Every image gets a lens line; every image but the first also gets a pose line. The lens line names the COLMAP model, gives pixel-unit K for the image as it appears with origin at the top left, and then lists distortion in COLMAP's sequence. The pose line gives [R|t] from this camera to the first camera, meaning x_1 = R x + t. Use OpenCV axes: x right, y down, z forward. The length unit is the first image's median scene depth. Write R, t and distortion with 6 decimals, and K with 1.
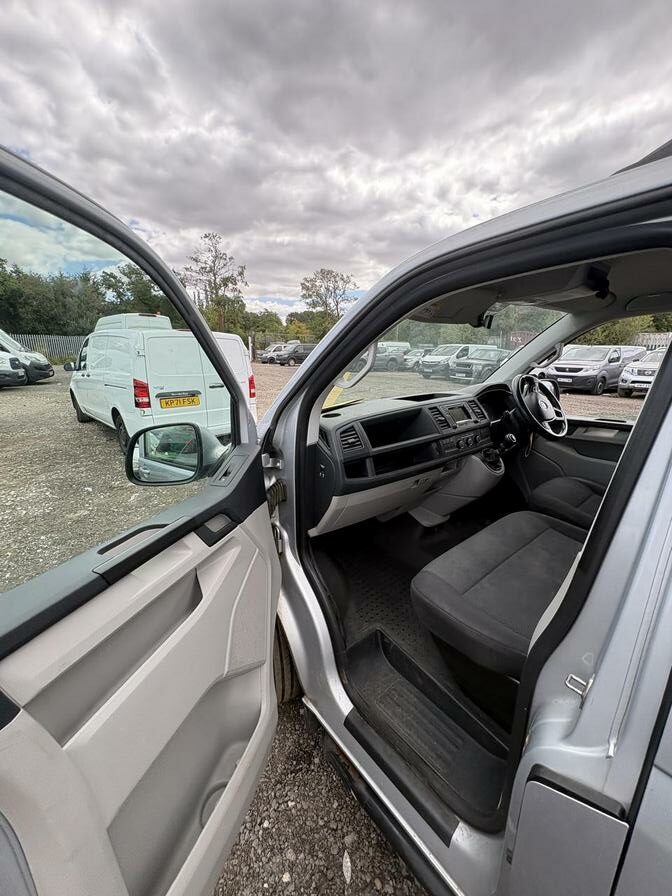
lens RADIAL K [[359.6, 0, 336.0], [0, 359.6, 448.0], [0, 0, 1]] dist [0.015064, -0.000084]
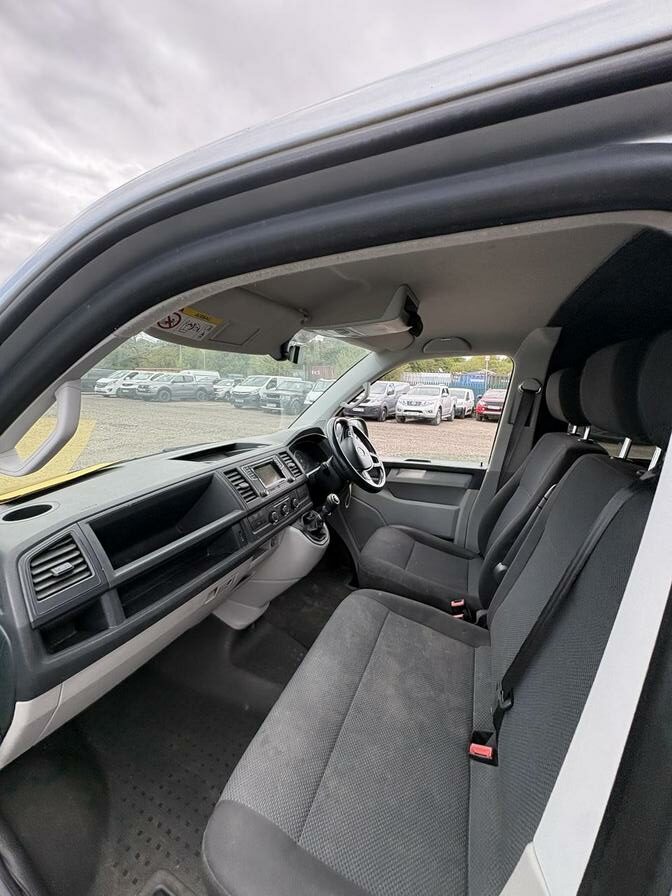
lens RADIAL K [[351.0, 0, 331.8], [0, 351.0, 446.5], [0, 0, 1]] dist [-0.011044, -0.000750]
pose [[0.881934, -0.058932, 0.467674, 0.115272], [0.093339, 0.994342, -0.050719, -0.094848], [-0.462039, 0.088383, 0.882445, 0.281022]]
